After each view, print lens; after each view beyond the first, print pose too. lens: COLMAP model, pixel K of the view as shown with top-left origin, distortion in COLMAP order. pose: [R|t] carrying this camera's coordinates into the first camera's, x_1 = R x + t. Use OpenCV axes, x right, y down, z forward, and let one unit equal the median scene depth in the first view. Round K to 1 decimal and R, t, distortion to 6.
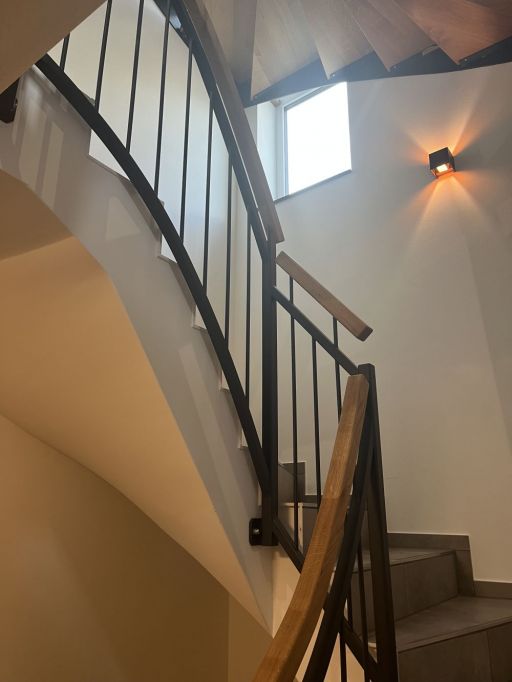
lens RADIAL K [[520.9, 0, 256.0], [0, 520.9, 341.0], [0, 0, 1]] dist [0.000334, -0.001558]
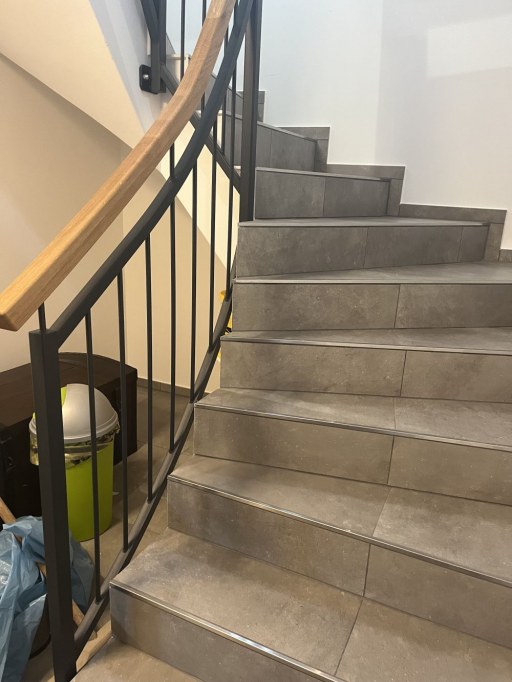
lens RADIAL K [[527.5, 0, 256.0], [0, 527.5, 341.0], [0, 0, 1]] dist [0.000493, 0.000736]
pose [[0.977857, -0.010742, 0.208998, -0.011502], [-0.111791, 0.817441, 0.565060, 0.162377], [-0.176913, -0.575912, 0.798140, -0.274620]]
